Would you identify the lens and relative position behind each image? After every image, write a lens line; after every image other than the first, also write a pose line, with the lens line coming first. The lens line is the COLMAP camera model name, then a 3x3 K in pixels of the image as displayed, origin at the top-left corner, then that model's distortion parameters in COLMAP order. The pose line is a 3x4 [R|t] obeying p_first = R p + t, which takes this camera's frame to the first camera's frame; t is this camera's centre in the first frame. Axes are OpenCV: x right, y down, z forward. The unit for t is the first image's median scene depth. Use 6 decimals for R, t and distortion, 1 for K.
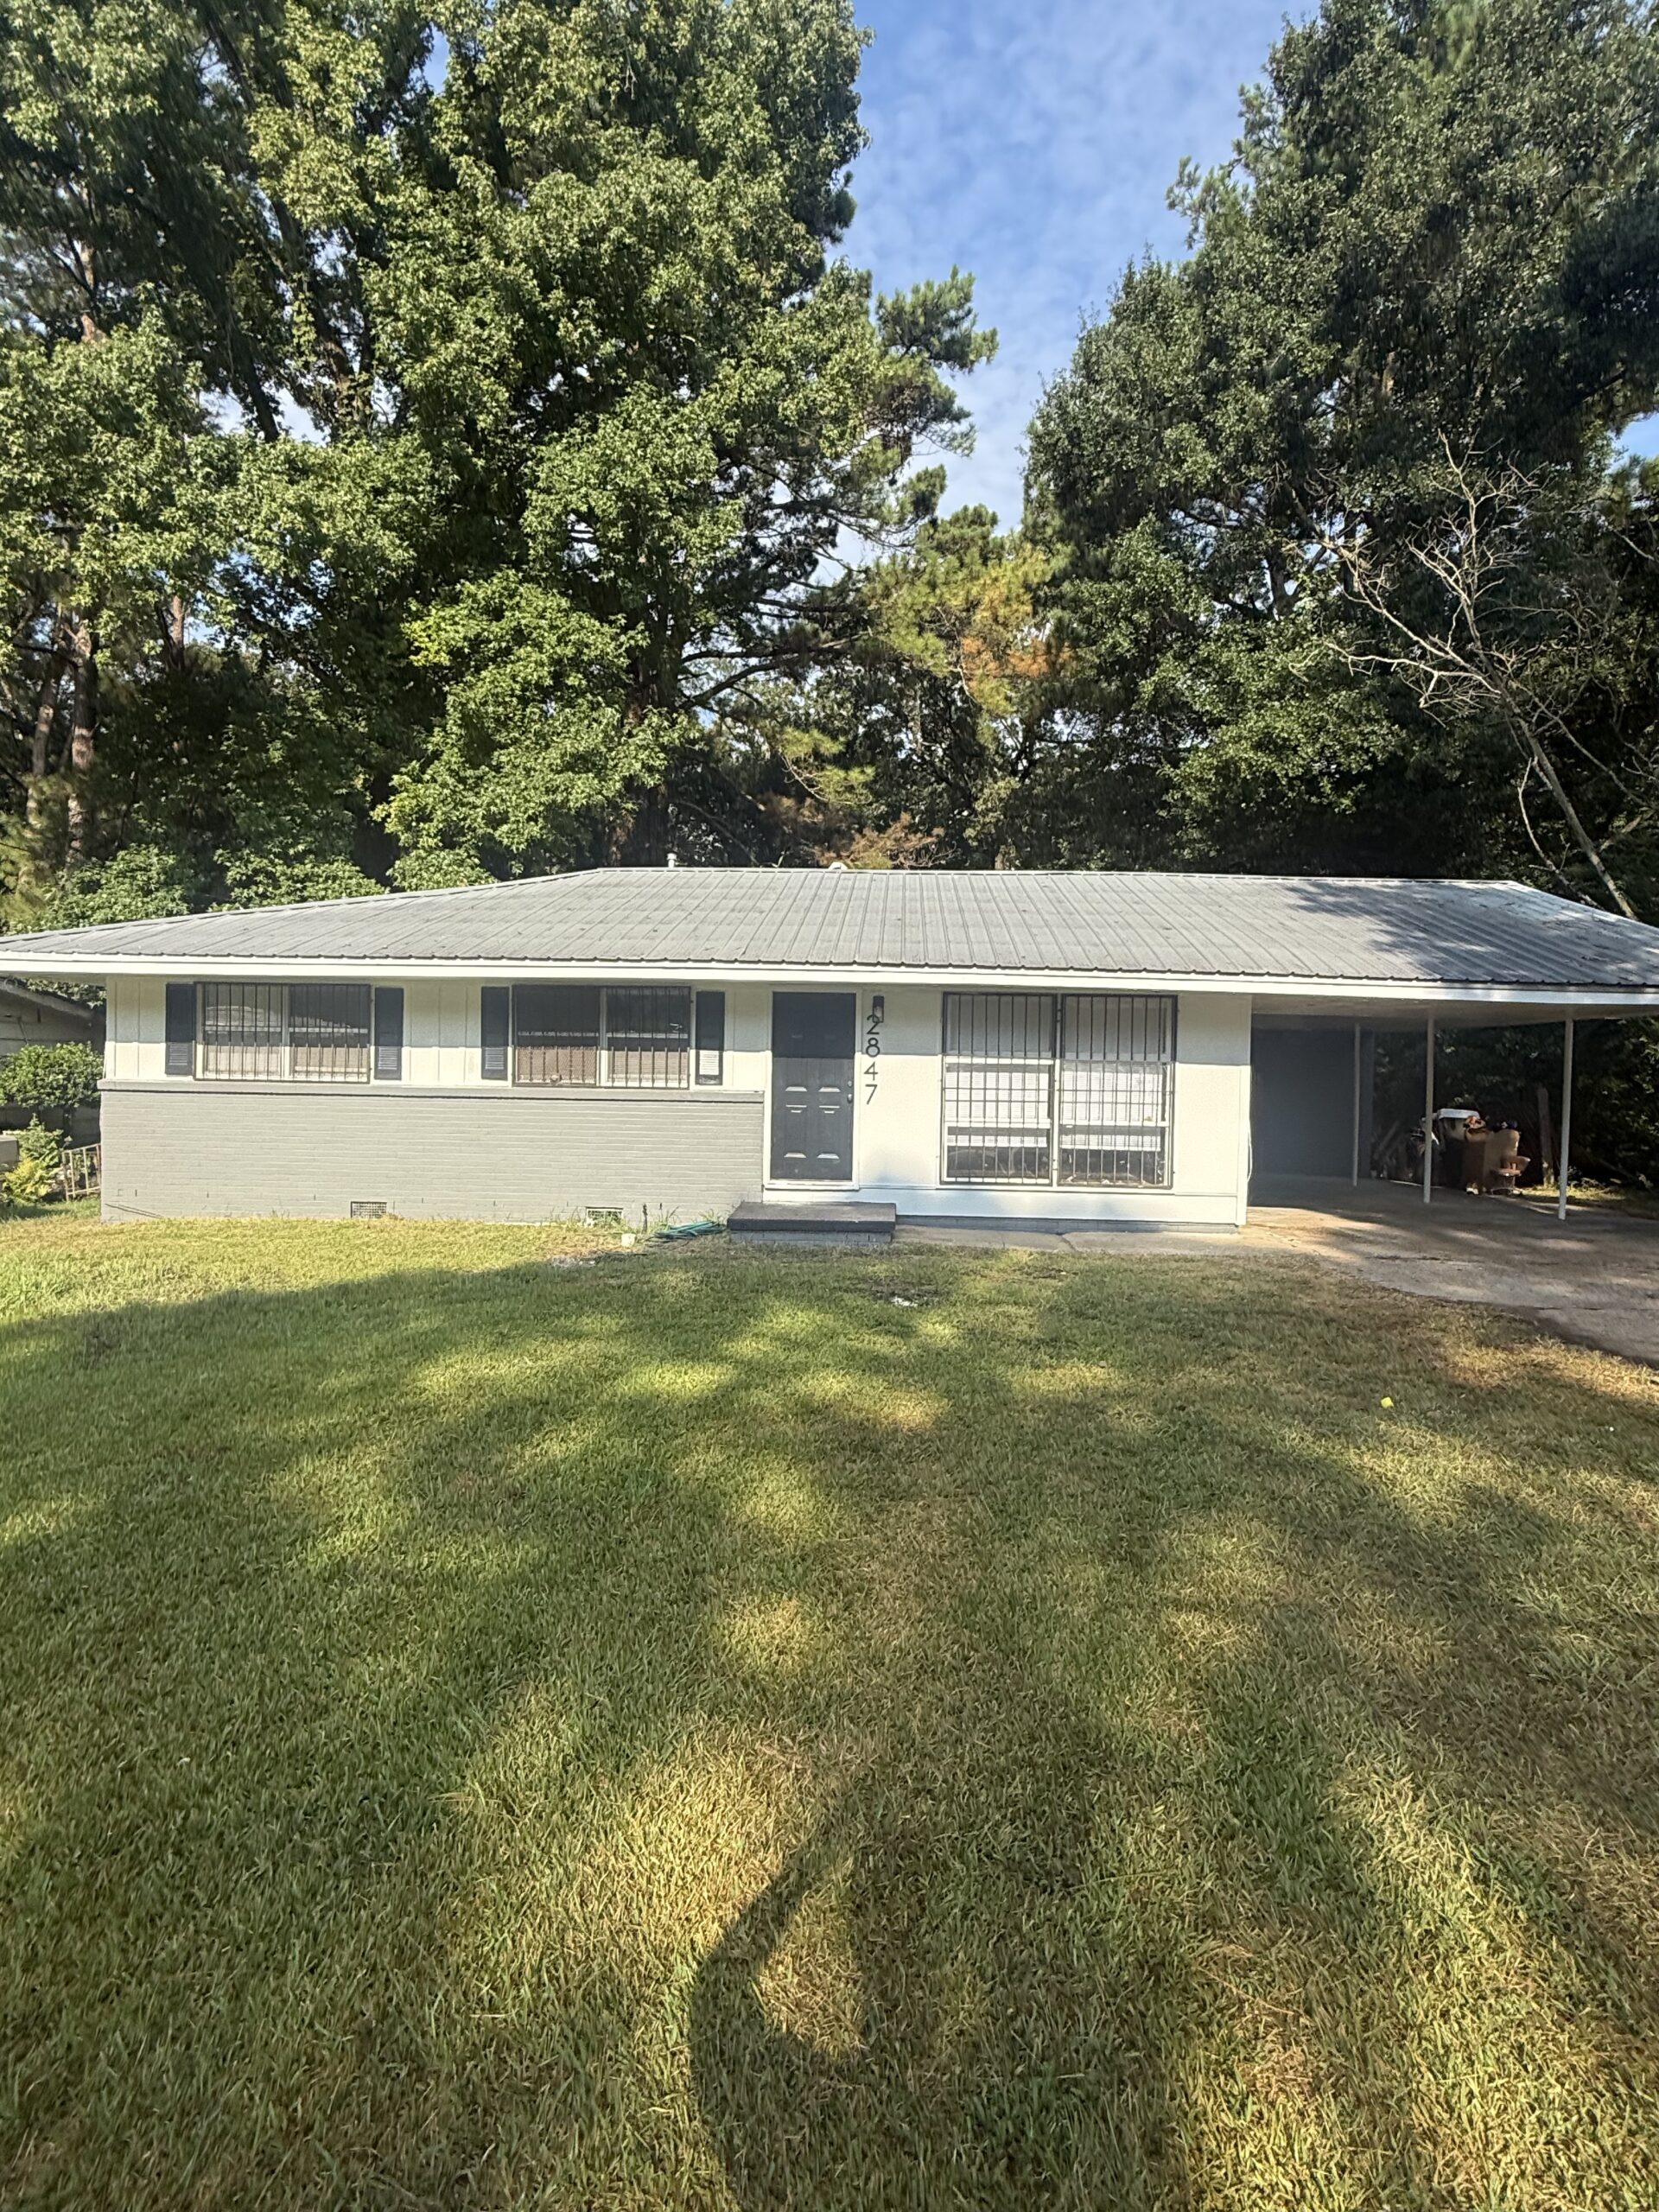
lens RADIAL K [[1112.4, 0, 829.5], [0, 1112.4, 1106.0], [0, 0, 1]] dist [-0.012394, -0.000237]
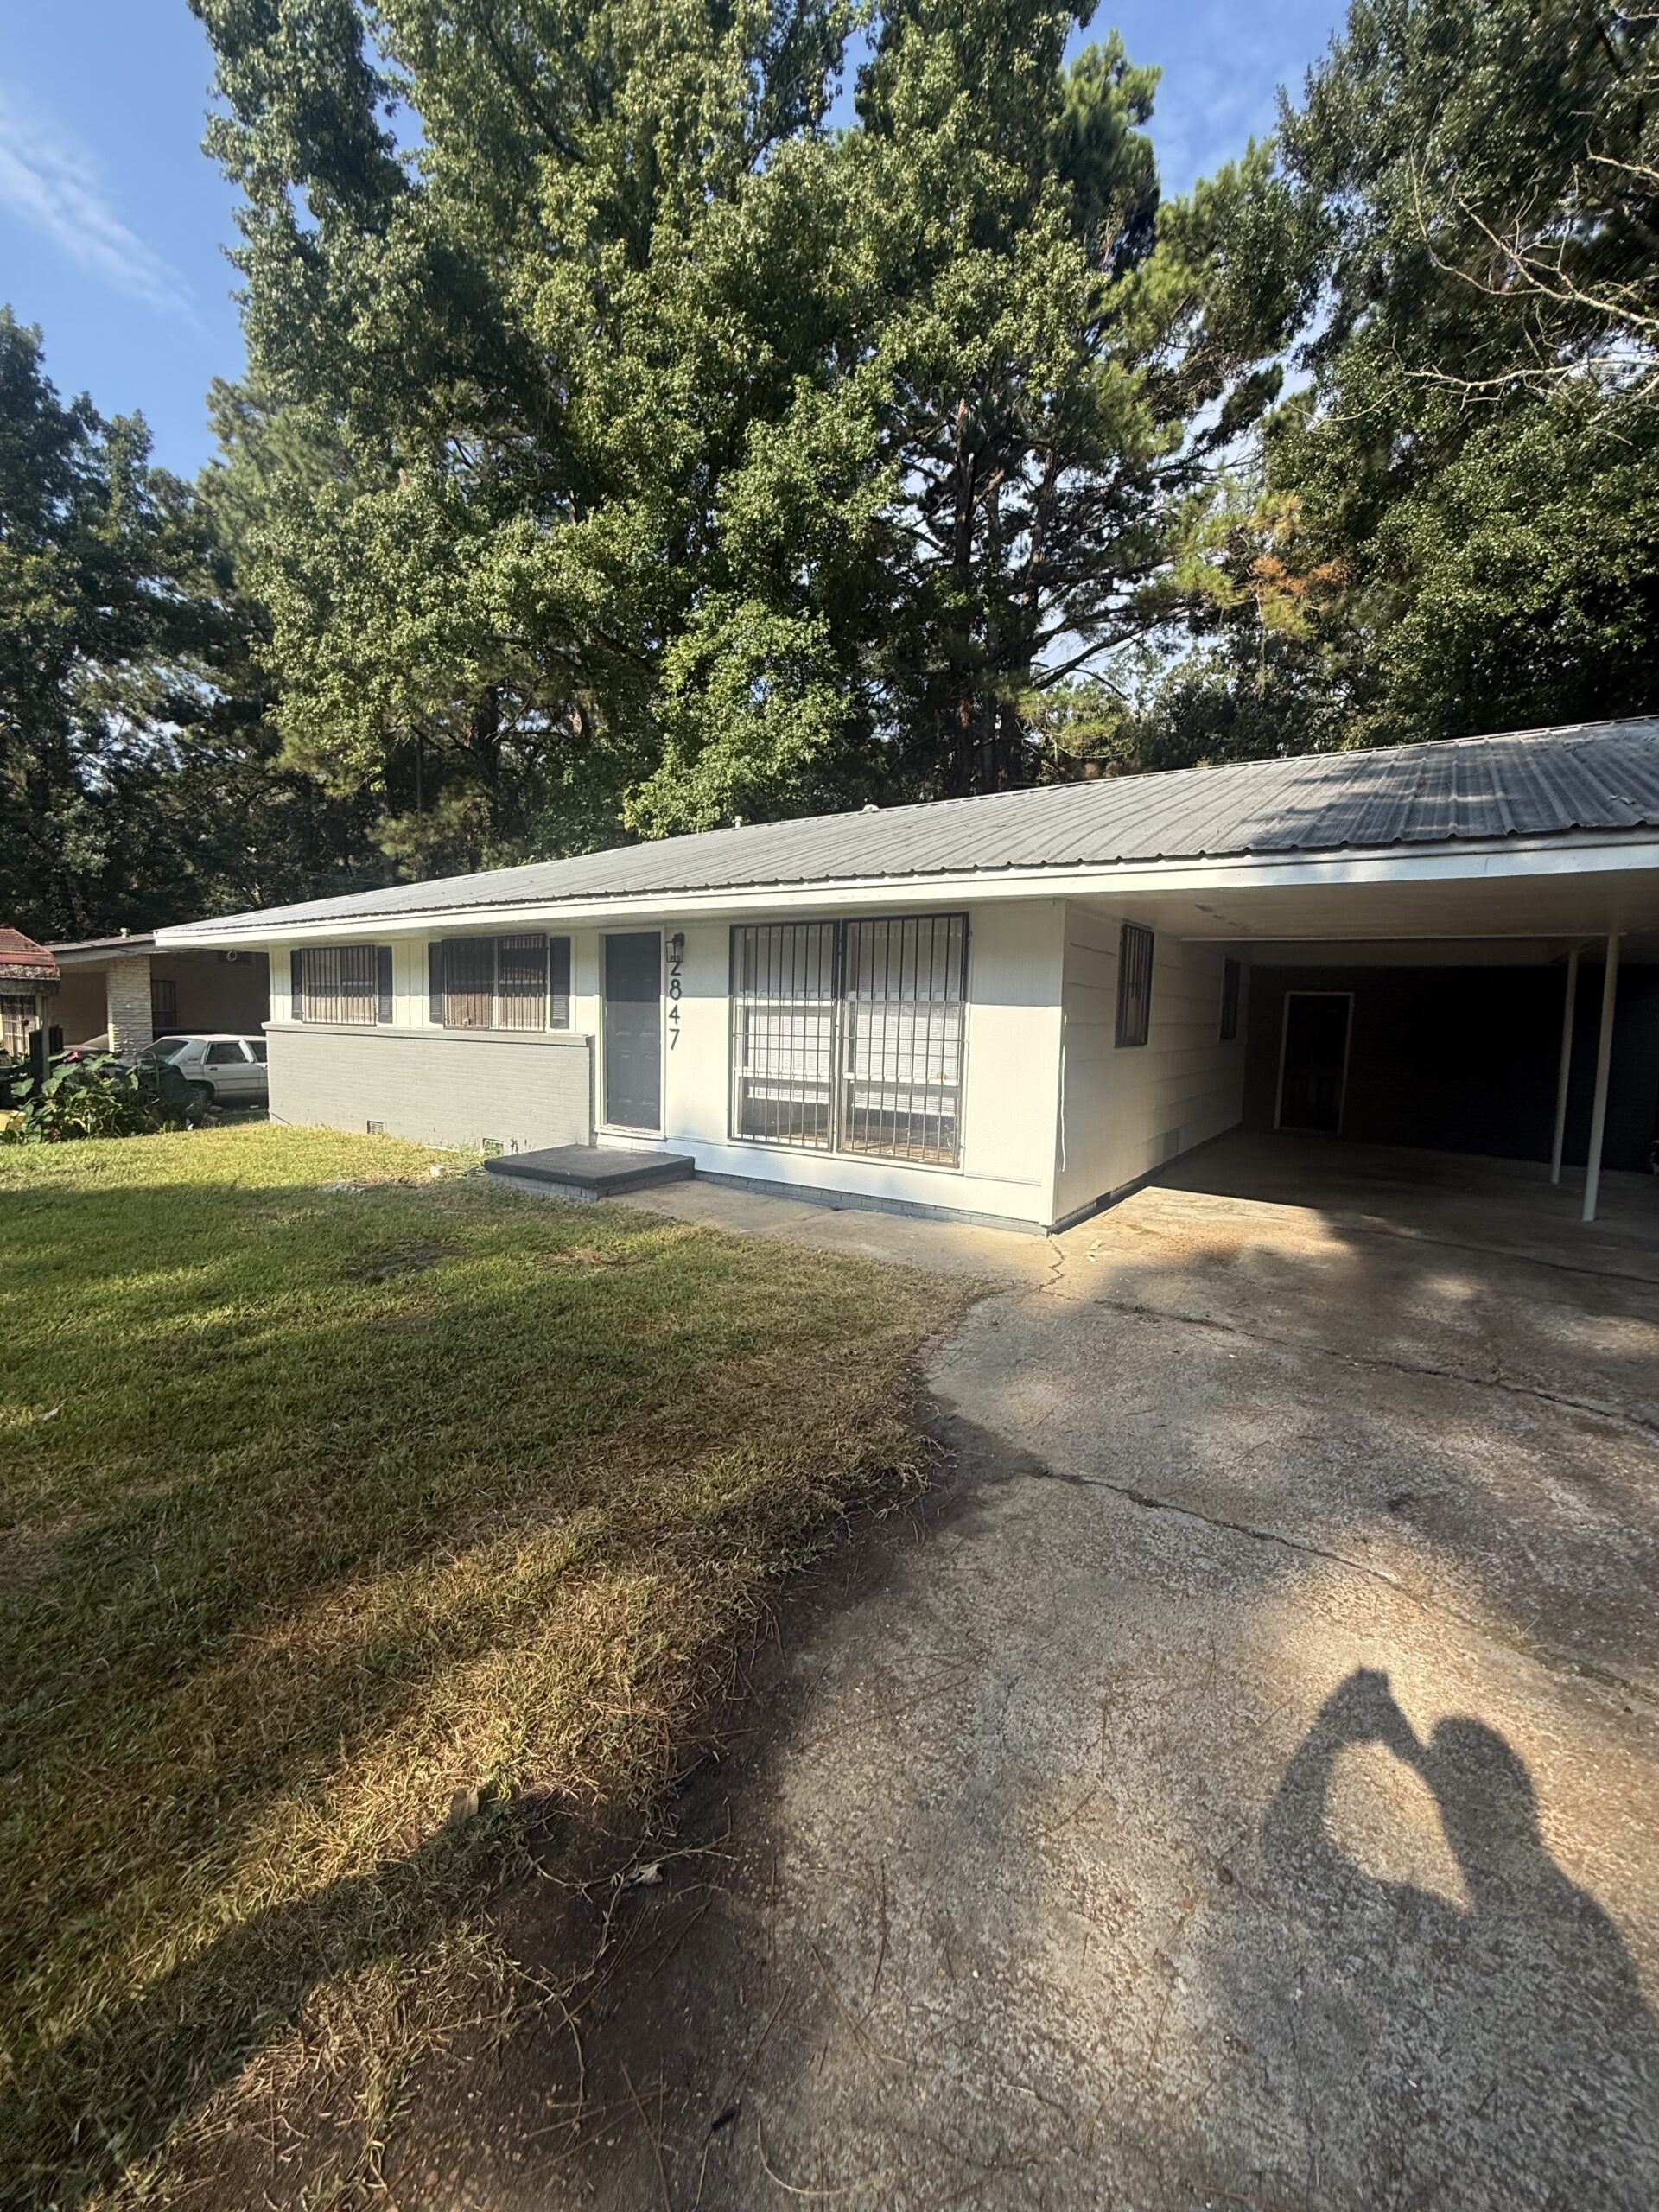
lens RADIAL K [[870.9, 0, 836.4], [0, 870.9, 1097.5], [0, 0, 1]] dist [0.001789, -0.000810]
pose [[0.864613, 0.045612, -0.500363, 0.525822], [-0.020434, 0.998239, 0.055688, -0.005408], [0.502022, -0.037924, 0.864023, 0.431548]]
